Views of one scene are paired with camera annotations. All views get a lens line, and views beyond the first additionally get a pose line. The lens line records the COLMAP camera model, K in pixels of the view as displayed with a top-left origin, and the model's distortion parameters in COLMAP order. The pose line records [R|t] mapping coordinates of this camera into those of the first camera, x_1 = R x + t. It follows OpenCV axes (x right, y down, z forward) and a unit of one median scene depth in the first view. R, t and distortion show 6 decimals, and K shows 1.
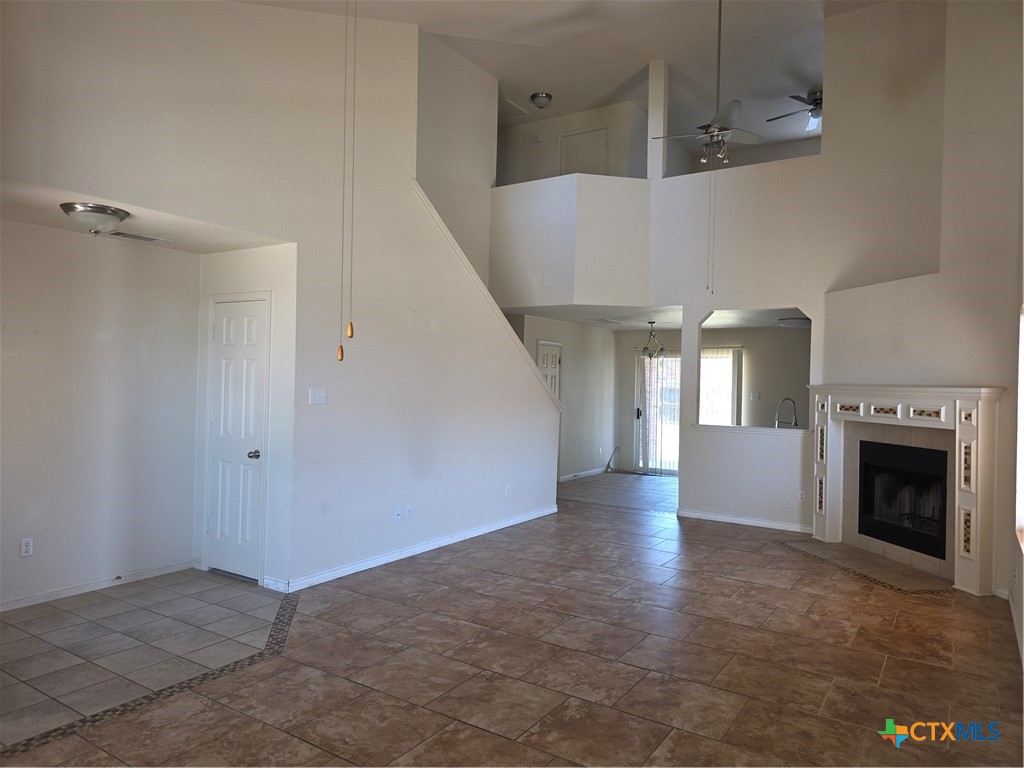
lens RADIAL K [[693.2, 0, 496.3], [0, 693.2, 368.8], [0, 0, 1]] dist [0.040227, -0.033000]
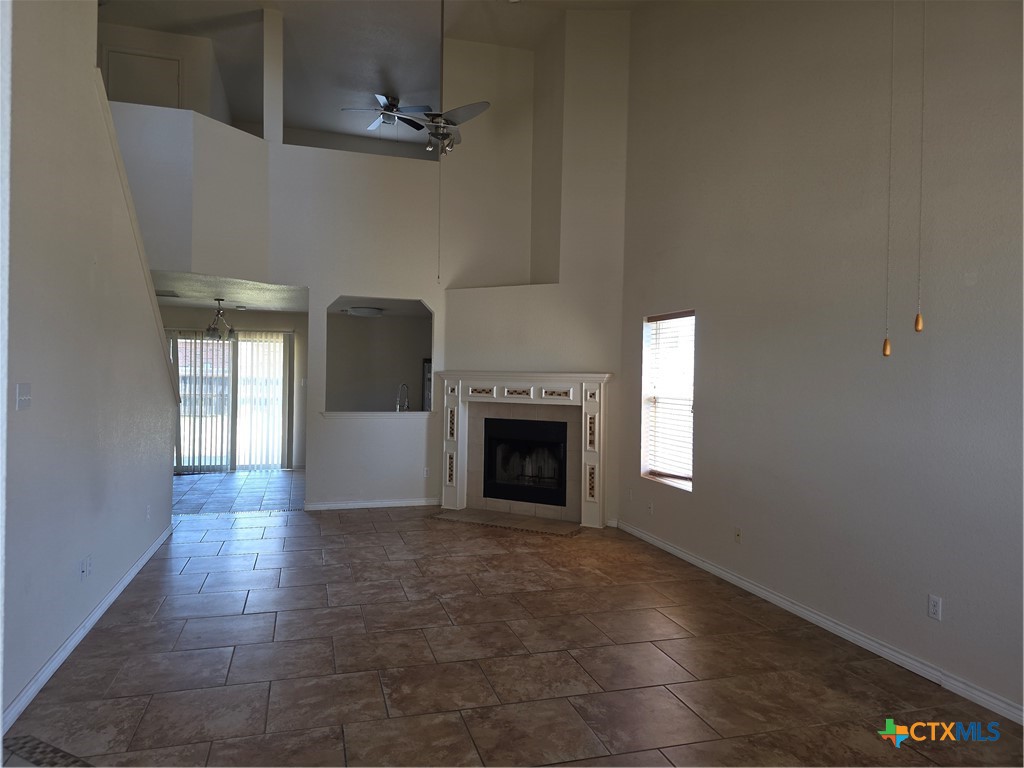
lens RADIAL K [[693.2, 0, 511.8], [0, 693.2, 379.9], [0, 0, 1]] dist [0.040227, -0.033000]
pose [[0.644388, -0.020402, 0.764427, -0.423442], [-0.012743, 0.999219, 0.037410, -0.007387], [-0.764593, -0.033848, 0.643625, 0.275206]]
